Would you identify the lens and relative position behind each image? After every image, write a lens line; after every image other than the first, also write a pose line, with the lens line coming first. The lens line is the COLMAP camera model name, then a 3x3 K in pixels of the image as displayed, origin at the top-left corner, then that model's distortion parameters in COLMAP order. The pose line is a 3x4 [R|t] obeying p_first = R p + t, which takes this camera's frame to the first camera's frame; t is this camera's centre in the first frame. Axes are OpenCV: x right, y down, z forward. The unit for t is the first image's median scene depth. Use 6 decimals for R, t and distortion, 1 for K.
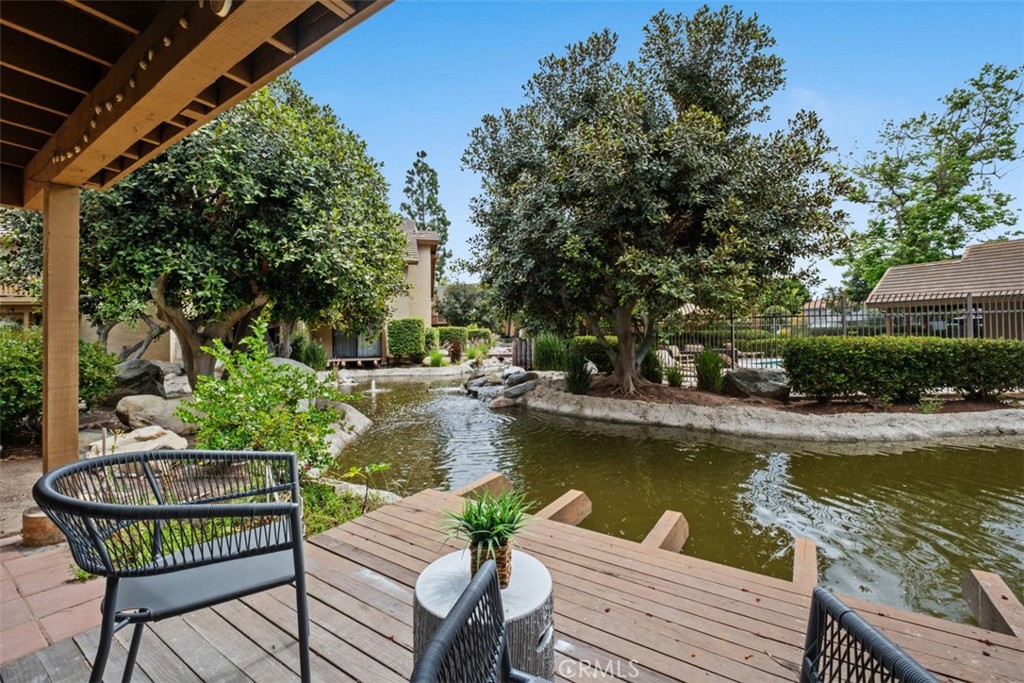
lens RADIAL K [[447.9, 0, 512.0], [0, 447.9, 341.5], [0, 0, 1]] dist [0.000101, 0.000185]
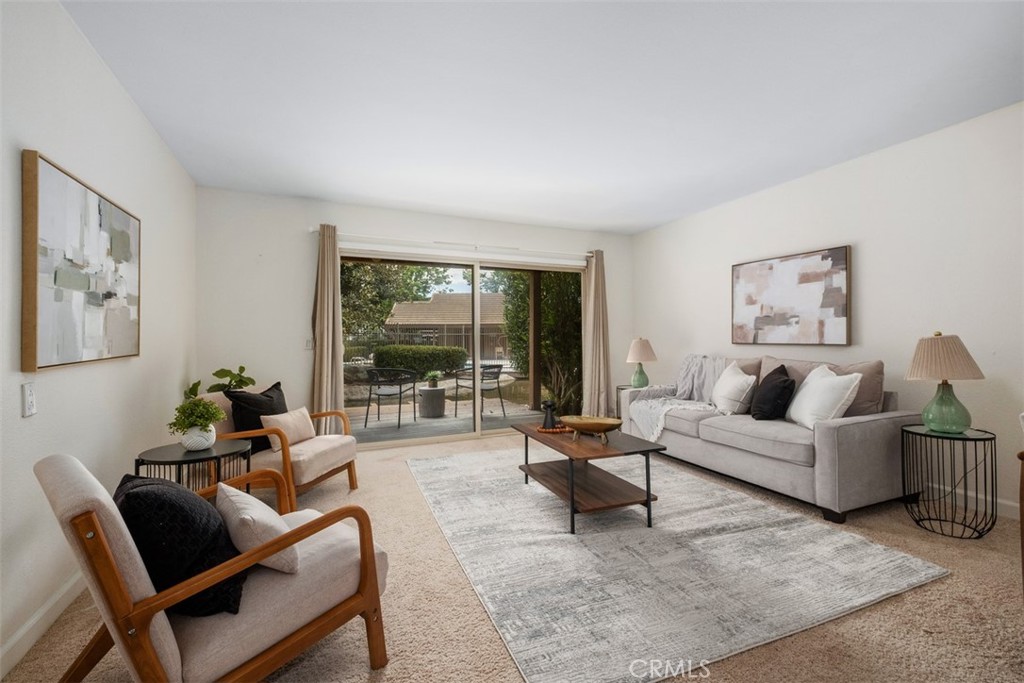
lens RADIAL K [[447.9, 0, 512.0], [0, 447.9, 341.5], [0, 0, 1]] dist [0.000101, 0.000185]
pose [[0.536568, 0.014955, 0.843724, -0.483061], [0.002909, 0.999804, -0.019572, 0.009687], [-0.843852, 0.012956, 0.536420, -0.320978]]
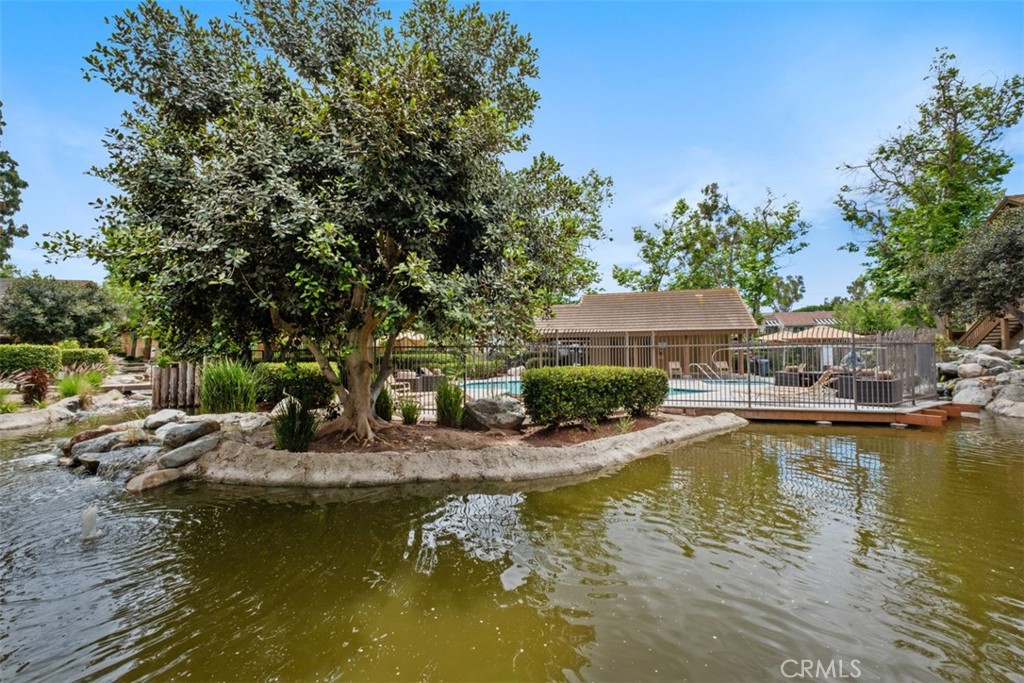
lens RADIAL K [[439.0, 0, 513.6], [0, 439.0, 339.3], [0, 0, 1]] dist [-0.010540, -0.000053]
pose [[0.749993, 0.029711, 0.660778, -0.054515], [0.002423, 0.998861, -0.047663, -0.022744], [-0.661441, 0.037348, 0.749067, 0.229937]]
